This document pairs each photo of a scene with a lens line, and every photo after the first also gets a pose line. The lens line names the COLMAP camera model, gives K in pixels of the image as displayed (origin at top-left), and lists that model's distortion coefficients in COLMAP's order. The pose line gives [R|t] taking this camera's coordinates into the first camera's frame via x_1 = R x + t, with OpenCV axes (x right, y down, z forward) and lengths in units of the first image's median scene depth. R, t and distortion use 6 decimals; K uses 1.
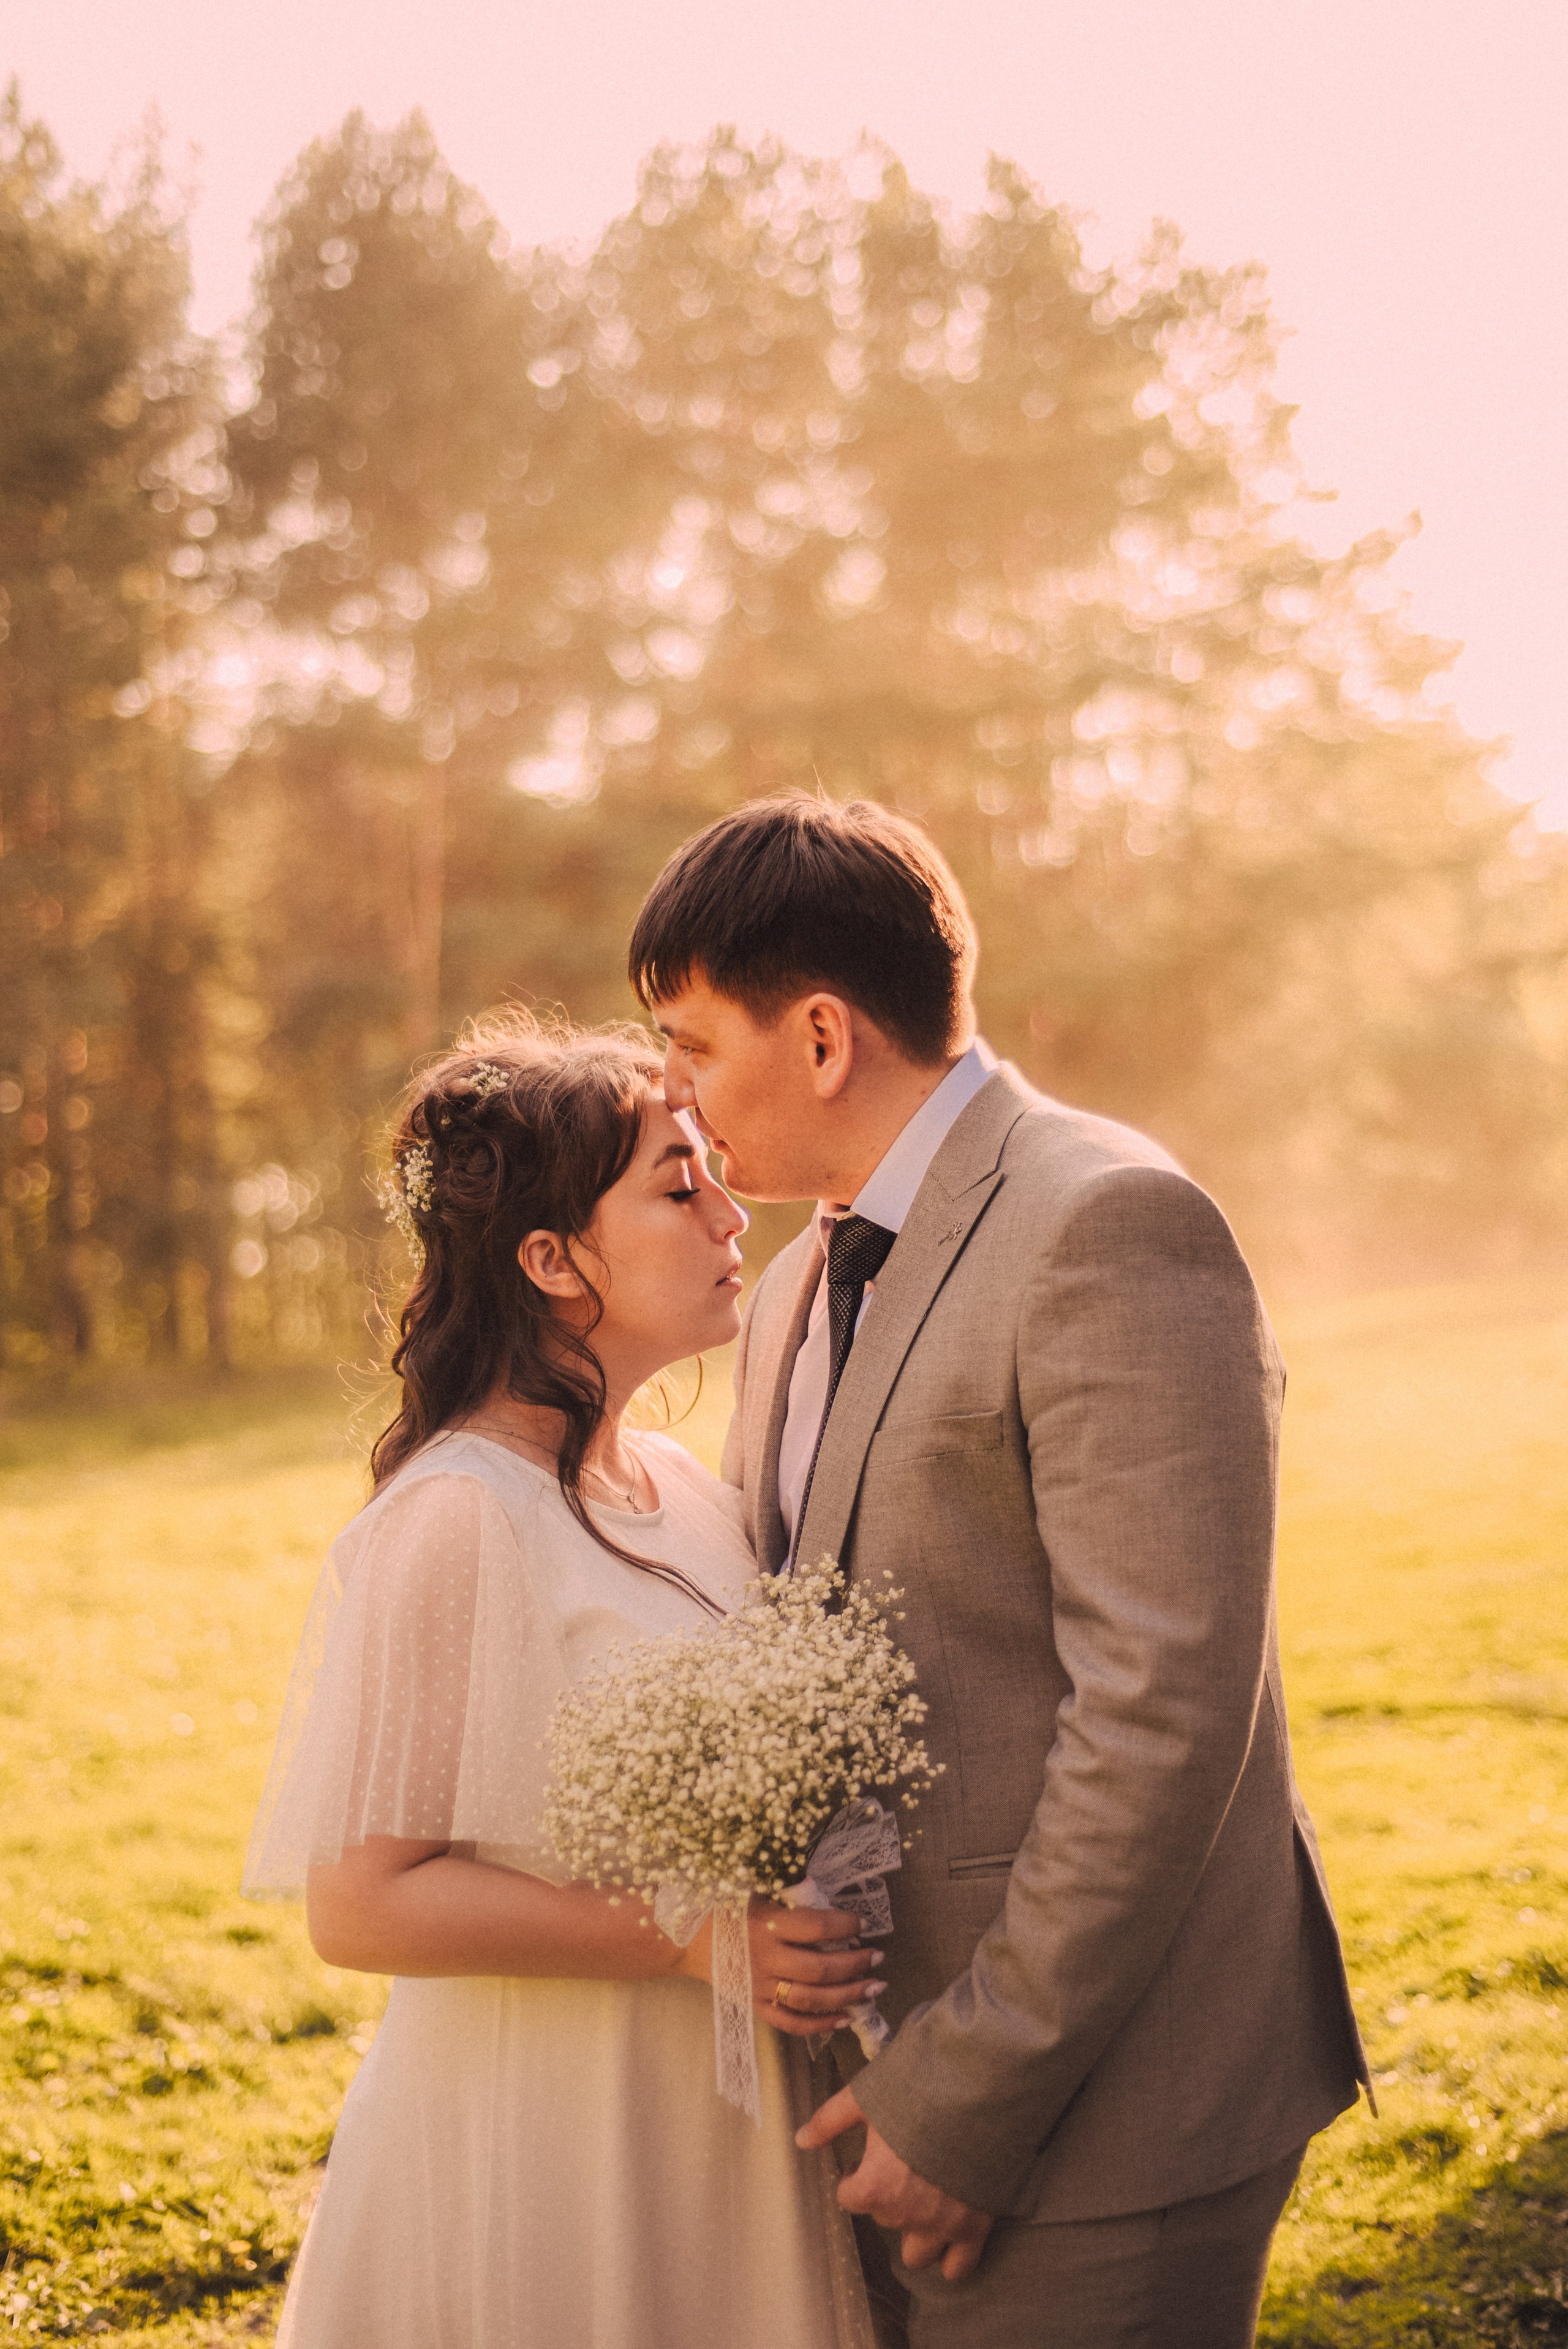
lens RADIAL K [[3880.2, 0, 784.0], [0, 3880.2, 1174.5], [0, 0, 1]] dist [0.483268, -3.060753]
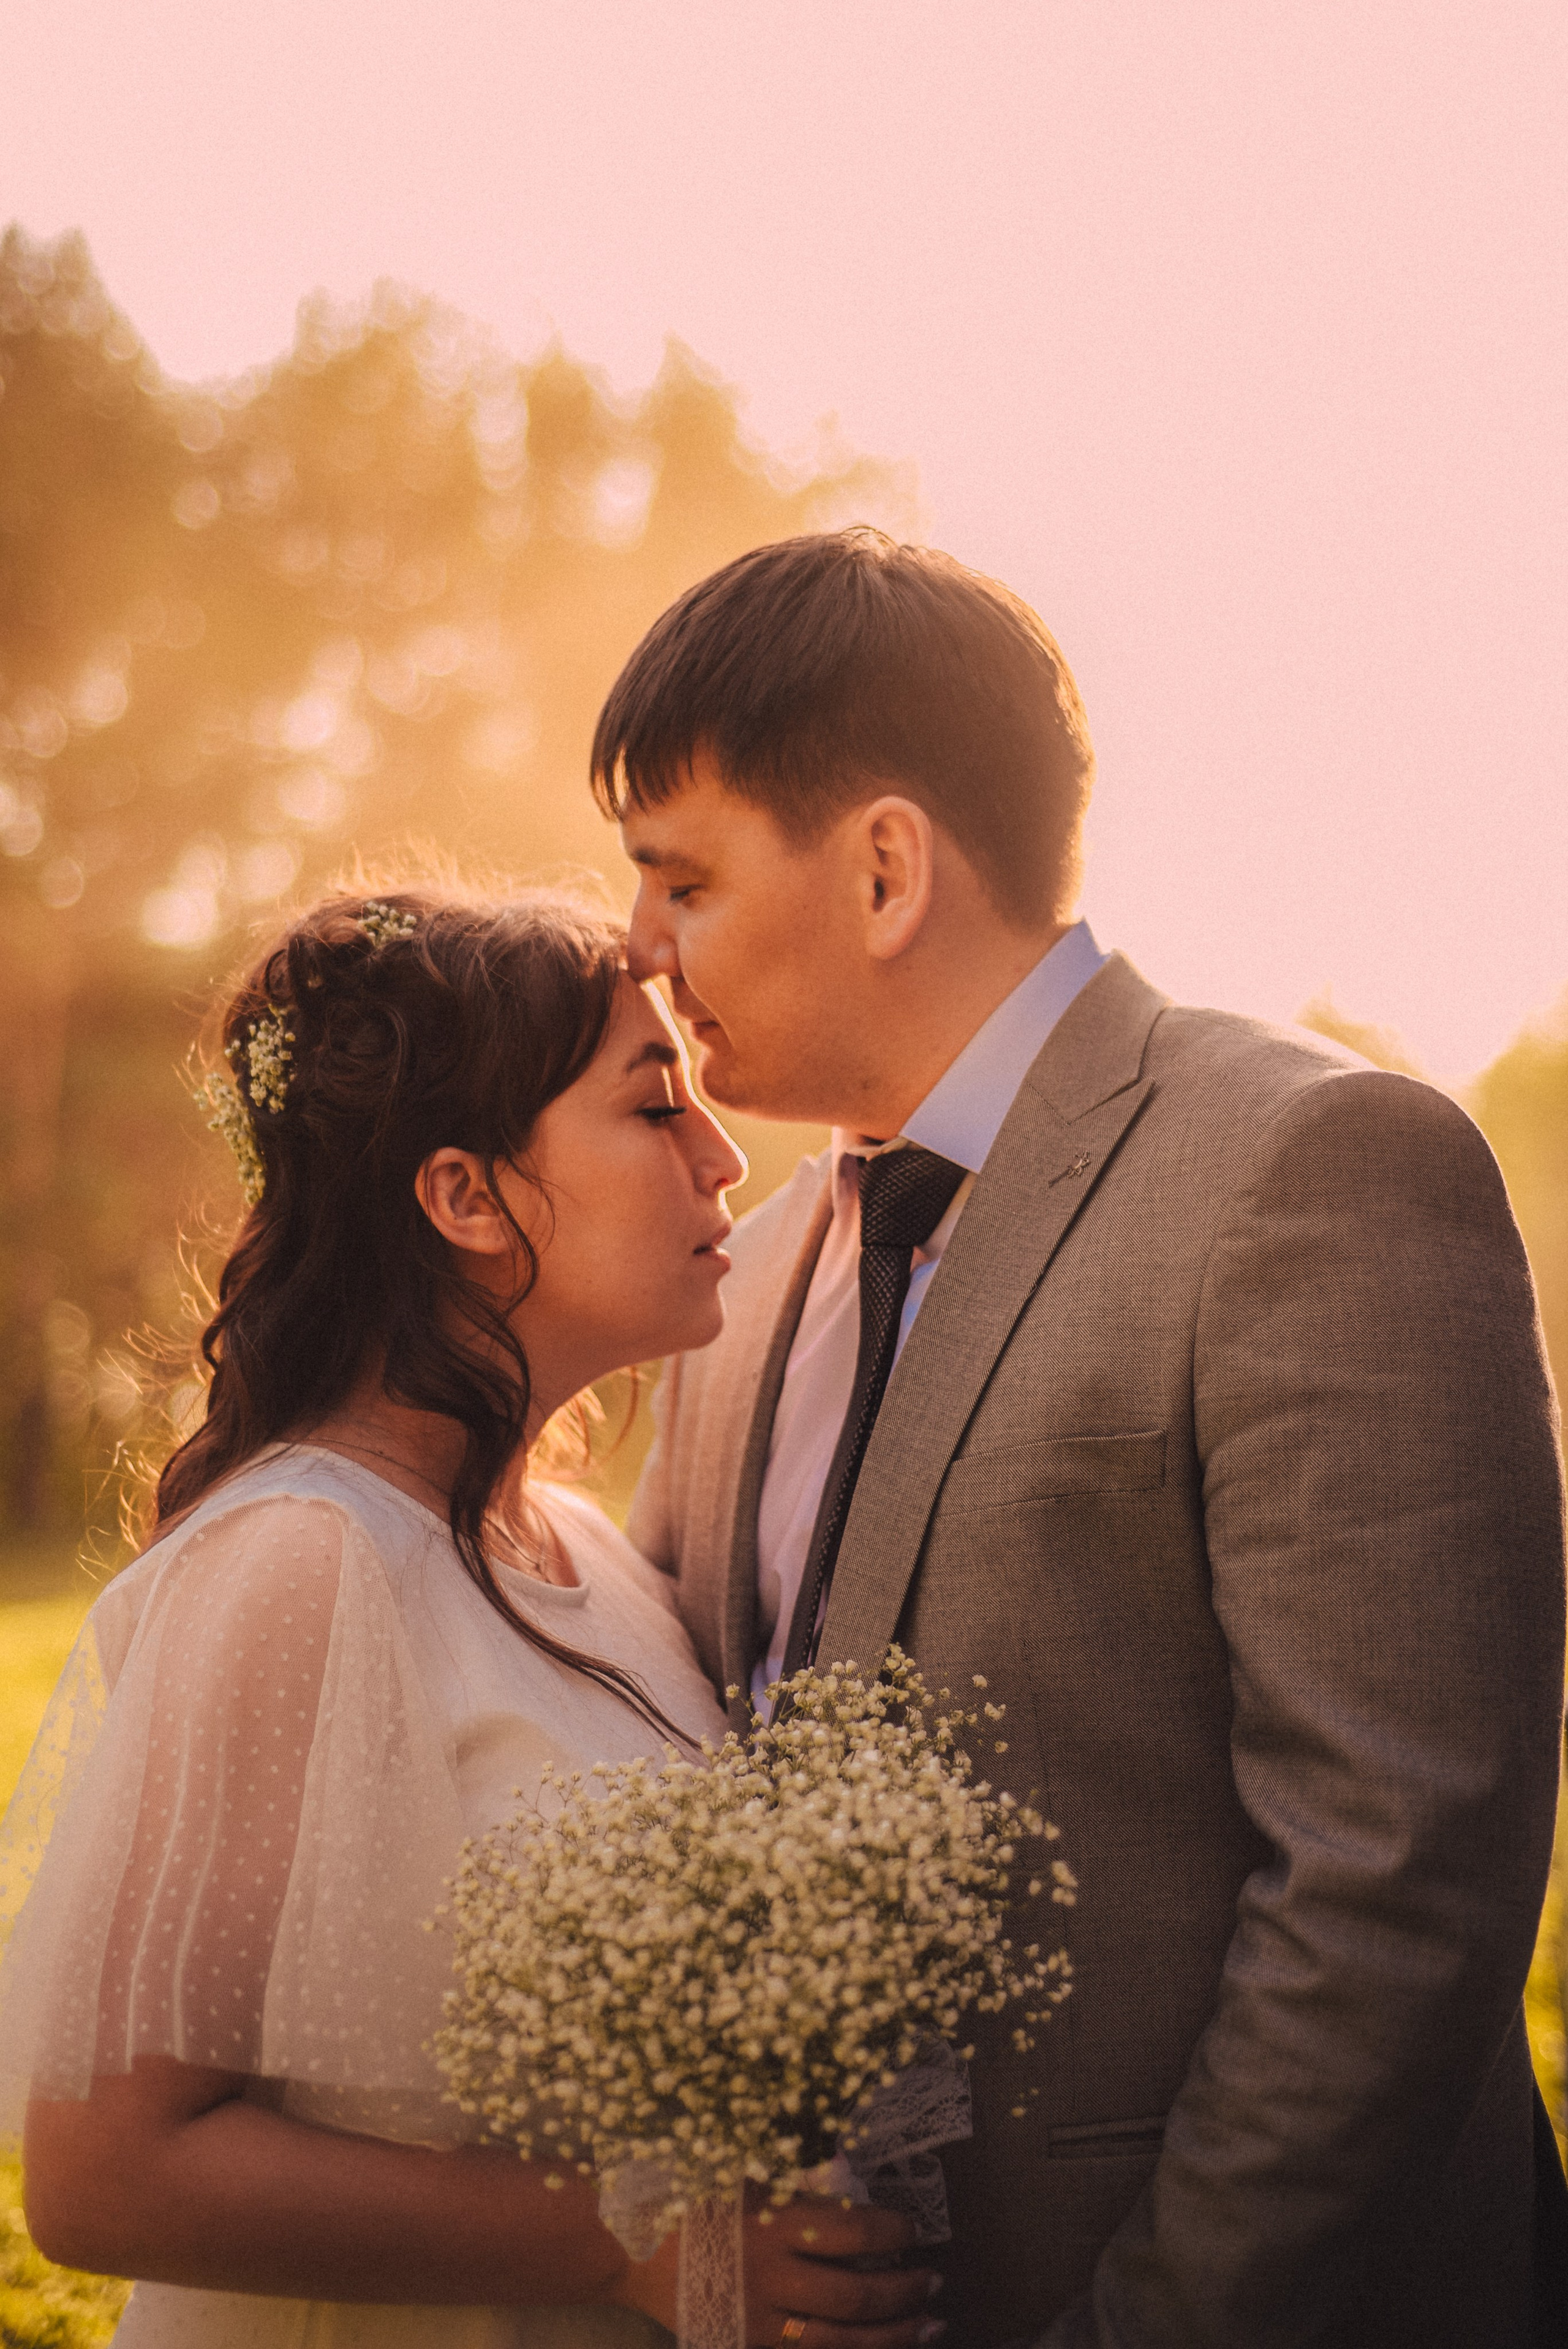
lens RADIAL K [[3880.2, 0, 784.0], [0, 3880.2, 1174.5], [0, 0, 1]] dist [0.483268, -3.060753]
pose [[0.994227, 0.044358, 0.097696, -0.071965], [-0.039868, 0.998078, -0.047445, 0.049985], [-0.099613, 0.043276, 0.994085, 0.342599]]
